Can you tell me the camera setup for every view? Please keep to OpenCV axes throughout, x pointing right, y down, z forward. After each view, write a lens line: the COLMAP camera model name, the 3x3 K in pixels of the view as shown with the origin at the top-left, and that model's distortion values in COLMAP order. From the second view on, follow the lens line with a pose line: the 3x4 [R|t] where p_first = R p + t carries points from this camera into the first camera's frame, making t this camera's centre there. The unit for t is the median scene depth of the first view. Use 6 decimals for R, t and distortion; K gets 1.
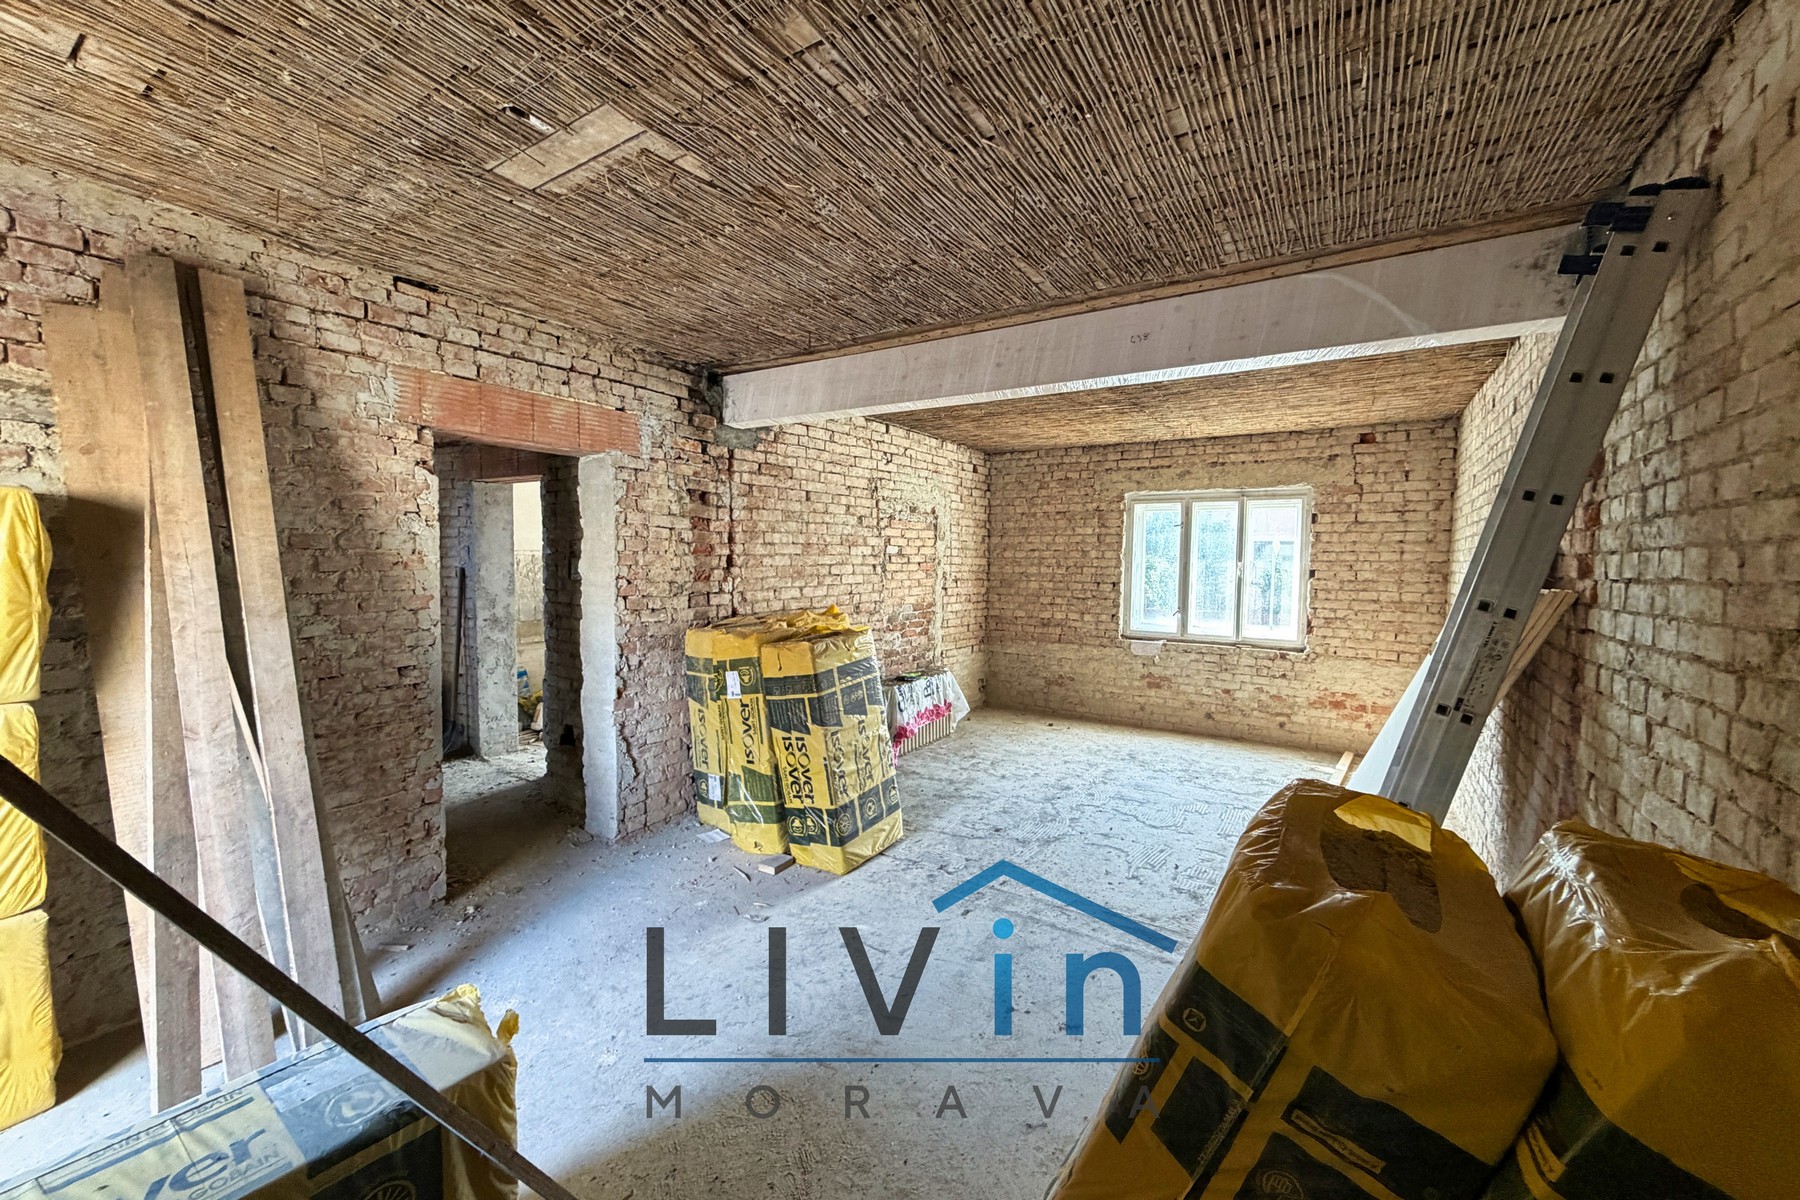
lens RADIAL K [[710.5, 0, 897.2], [0, 710.5, 601.2], [0, 0, 1]] dist [-0.001030, 0.000685]
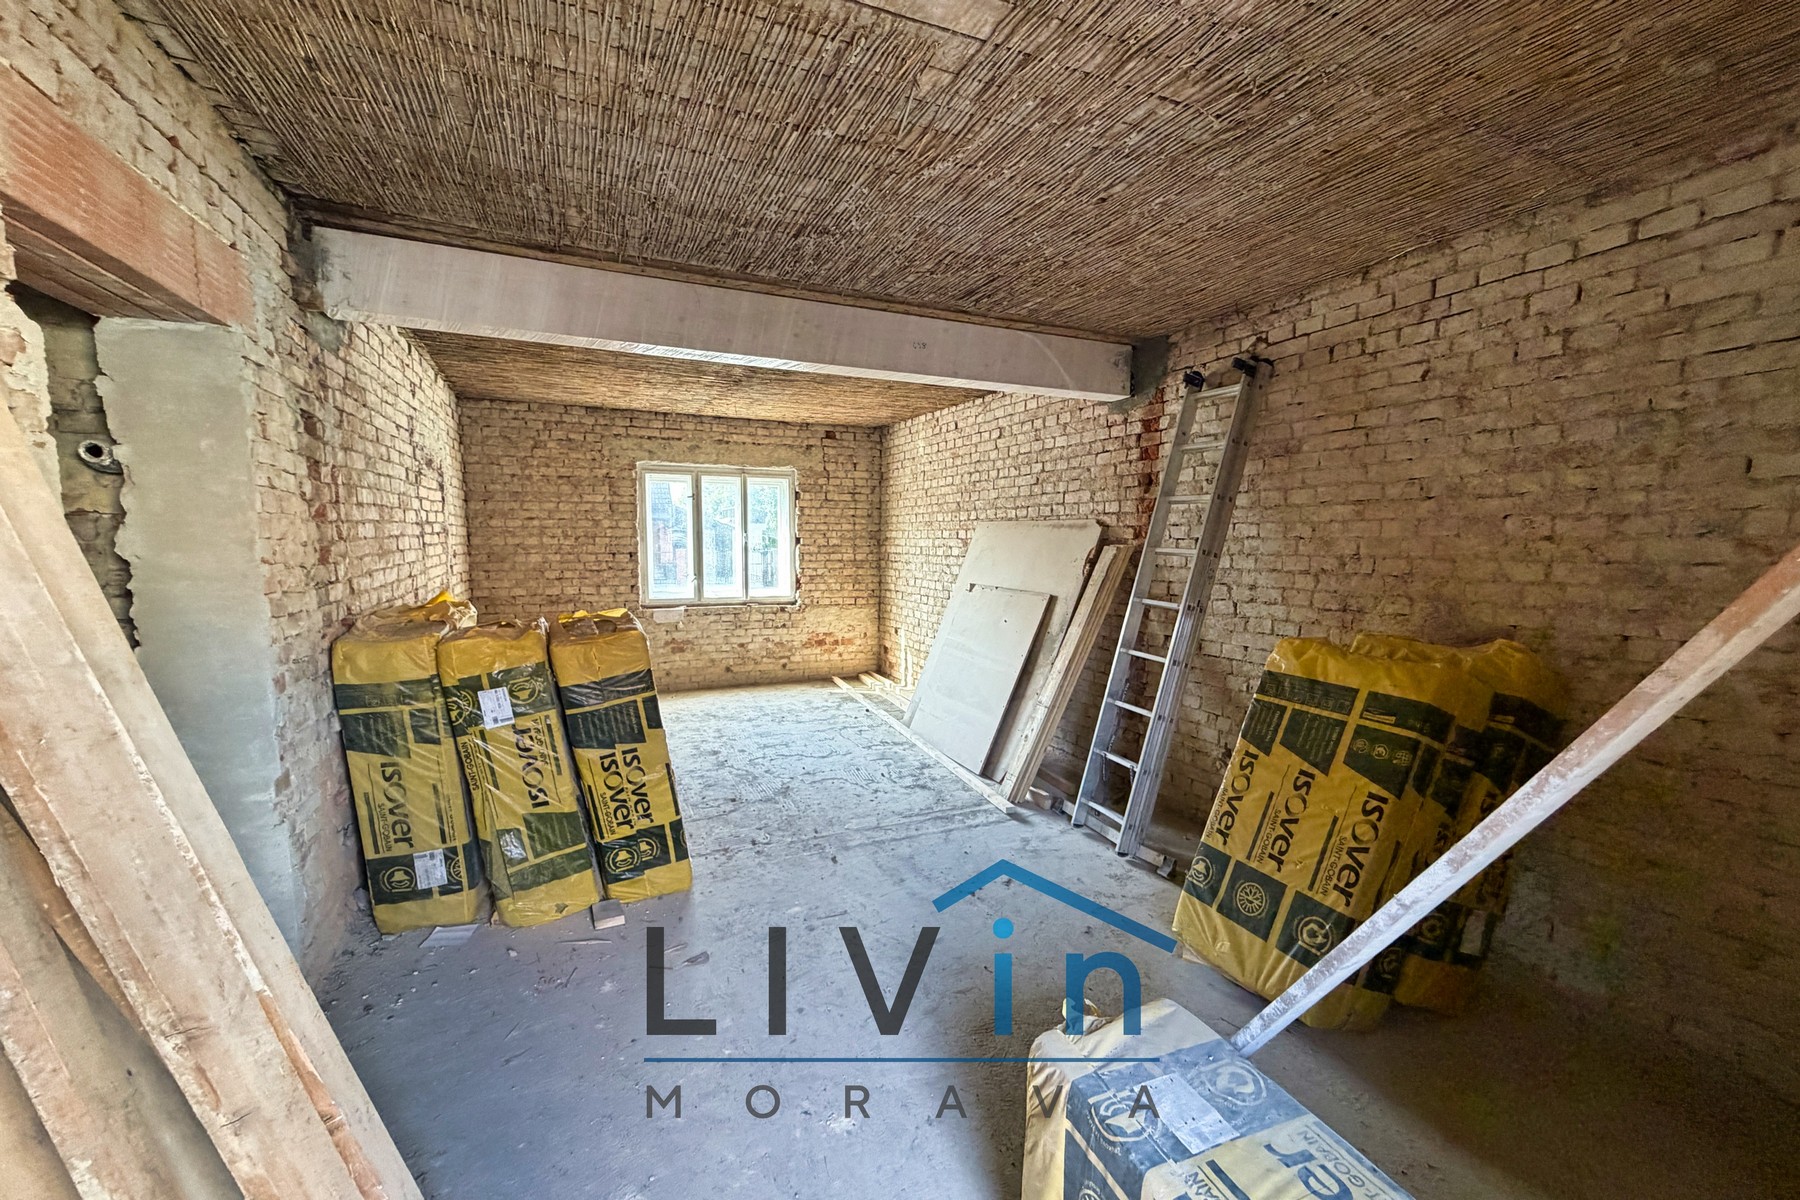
lens RADIAL K [[710.5, 0, 891.1], [0, 710.5, 619.7], [0, 0, 1]] dist [-0.001030, 0.000685]
pose [[0.551739, -0.104958, 0.827386, -0.372569], [0.048920, 0.994414, 0.093525, -0.009795], [-0.832581, -0.011126, 0.553792, 0.181040]]
